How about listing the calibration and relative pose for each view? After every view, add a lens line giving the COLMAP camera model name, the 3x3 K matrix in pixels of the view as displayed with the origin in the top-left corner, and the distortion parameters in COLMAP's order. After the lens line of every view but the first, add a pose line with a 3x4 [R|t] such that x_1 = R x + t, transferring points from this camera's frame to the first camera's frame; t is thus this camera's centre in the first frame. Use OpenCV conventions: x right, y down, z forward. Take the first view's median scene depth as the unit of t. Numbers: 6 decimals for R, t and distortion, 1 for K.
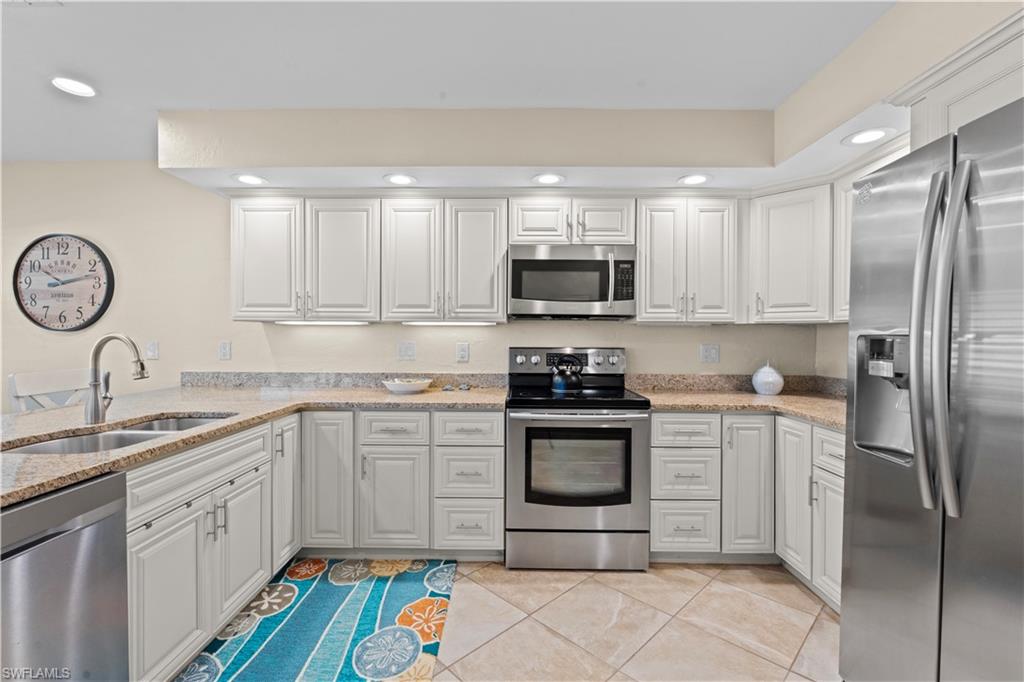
lens RADIAL K [[456.6, 0, 512.0], [0, 456.6, 341.0], [0, 0, 1]] dist [-0.002982, 0.000045]
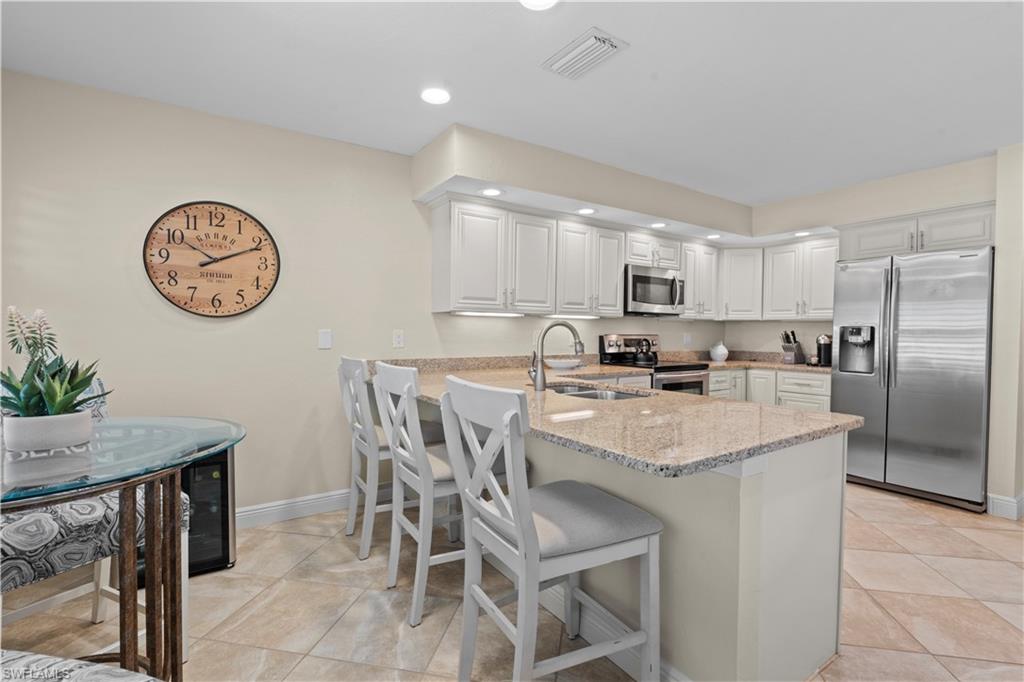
lens RADIAL K [[467.3, 0, 512.0], [0, 467.3, 341.0], [0, 0, 1]] dist [-0.000433, 0.000279]
pose [[0.824671, -0.011786, 0.565489, -1.027857], [0.002337, 0.999845, 0.017432, 0.007948], [-0.565607, -0.013054, 0.824571, -0.025049]]
